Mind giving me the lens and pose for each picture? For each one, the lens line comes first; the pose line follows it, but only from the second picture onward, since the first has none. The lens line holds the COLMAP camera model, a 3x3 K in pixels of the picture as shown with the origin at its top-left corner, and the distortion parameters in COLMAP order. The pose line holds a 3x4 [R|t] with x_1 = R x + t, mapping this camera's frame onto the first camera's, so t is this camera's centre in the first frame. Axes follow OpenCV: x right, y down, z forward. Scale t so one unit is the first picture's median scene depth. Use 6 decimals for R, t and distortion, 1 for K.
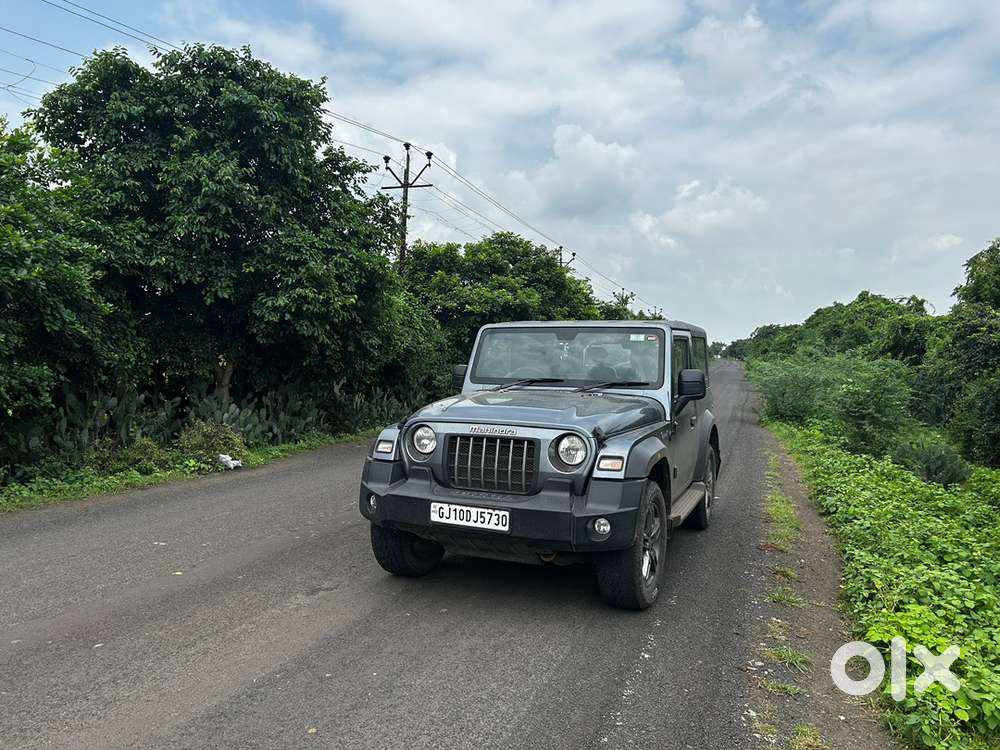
lens RADIAL K [[765.7, 0, 495.0], [0, 765.7, 358.1], [0, 0, 1]] dist [0.067189, -0.079462]
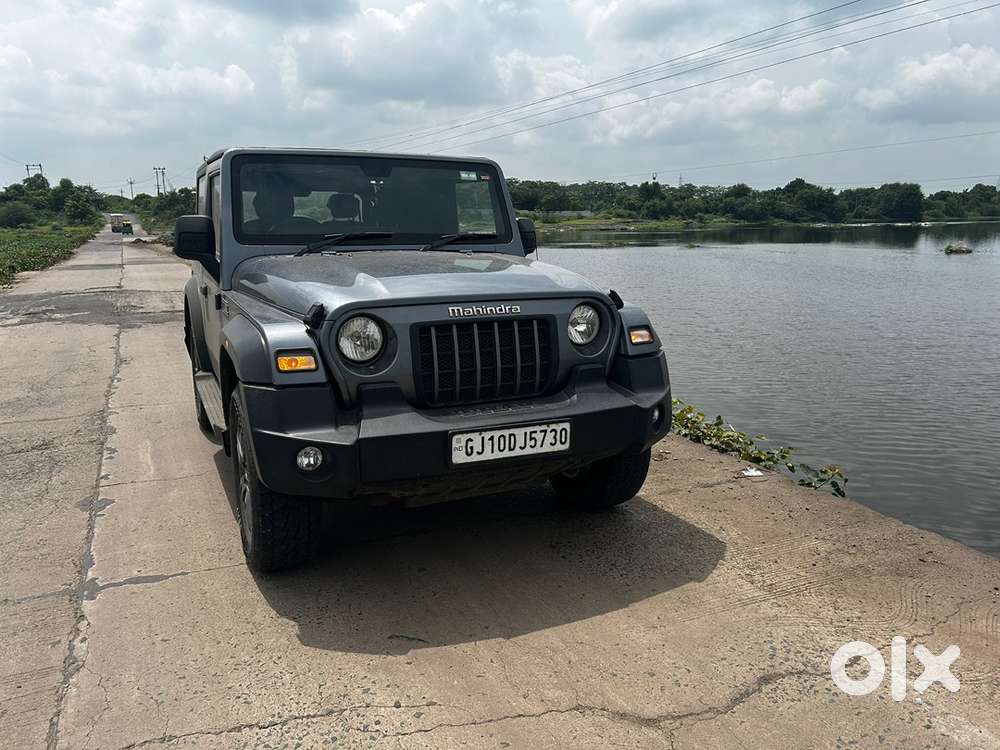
lens RADIAL K [[765.7, 0, 495.0], [0, 765.7, 358.1], [0, 0, 1]] dist [0.067189, -0.079462]
pose [[0.661099, -0.150714, 0.735006, -0.468719], [0.016923, 0.982363, 0.186214, 0.011424], [-0.750108, -0.110668, 0.651990, 0.537917]]
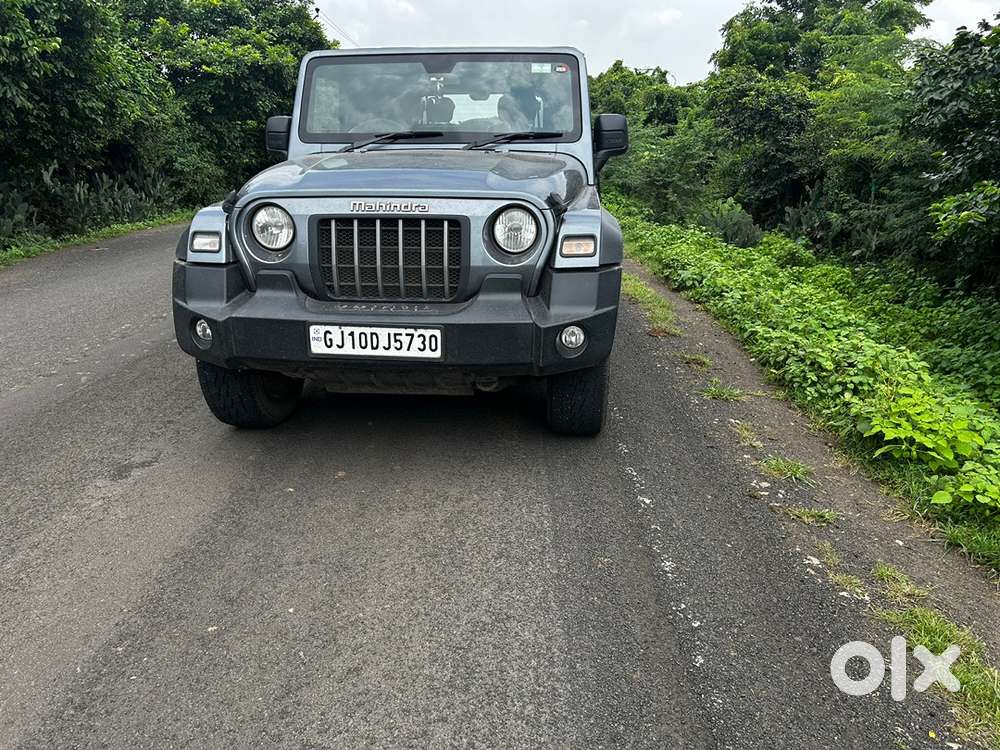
lens RADIAL K [[753.3, 0, 495.4], [0, 753.3, 387.5], [0, 0, 1]] dist [0.083918, -0.116632]
pose [[0.946230, -0.118386, 0.301053, -0.123412], [0.020238, 0.950471, 0.310153, 0.041609], [-0.322860, -0.287384, 0.901760, 0.340993]]
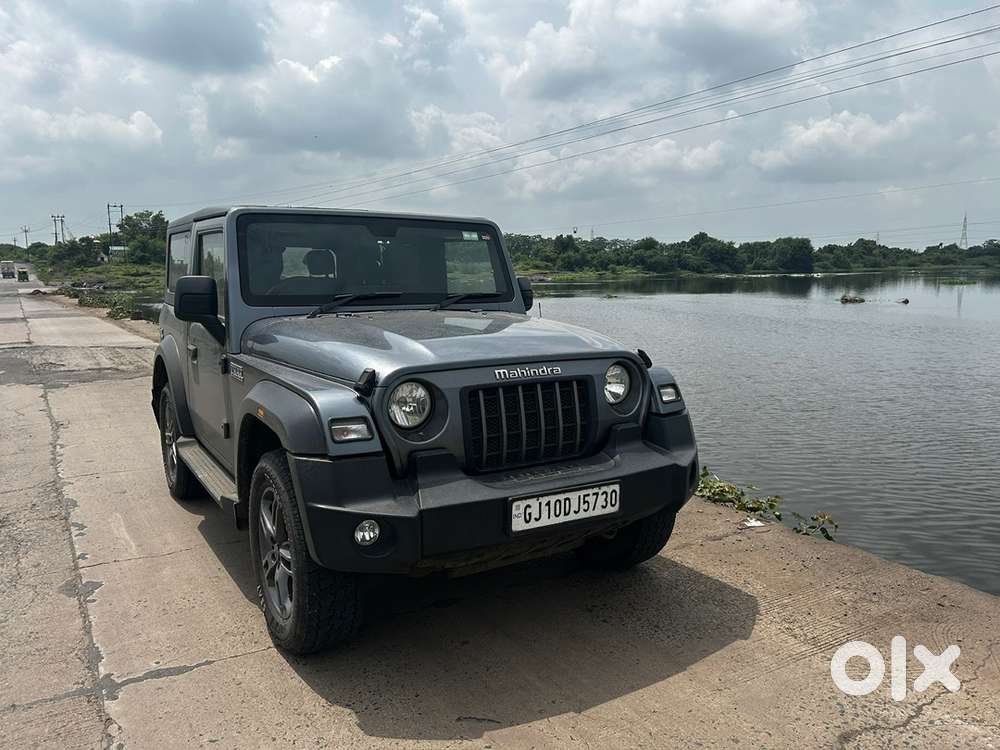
lens RADIAL K [[761.8, 0, 506.4], [0, 761.8, 366.0], [0, 0, 1]] dist [0.070563, -0.077608]
pose [[0.561961, -0.120931, 0.818276, -0.523933], [0.014805, 0.990567, 0.136226, -0.000232], [-0.827031, -0.064439, 0.558451, 0.627836]]
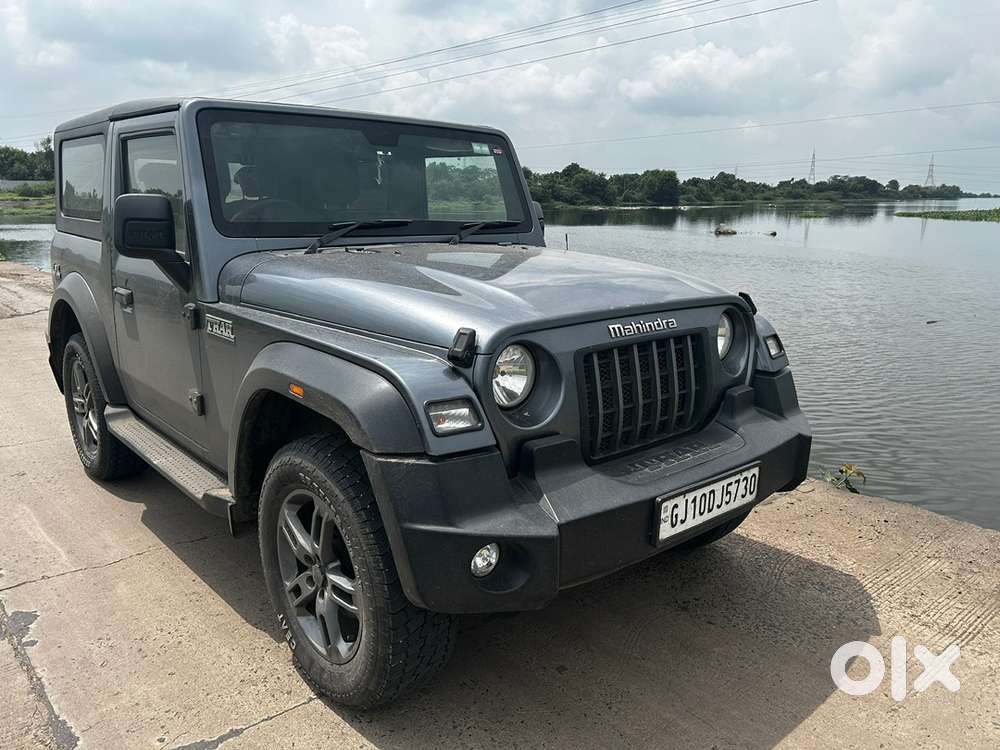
lens RADIAL K [[759.6, 0, 500.0], [0, 759.6, 375.0], [0, 0, 1]] dist [0.061607, -0.064493]
pose [[0.418742, -0.215084, 0.882266, -0.468784], [0.000877, 0.971642, 0.236457, 0.006698], [-0.908105, -0.098241, 0.407056, 0.845982]]
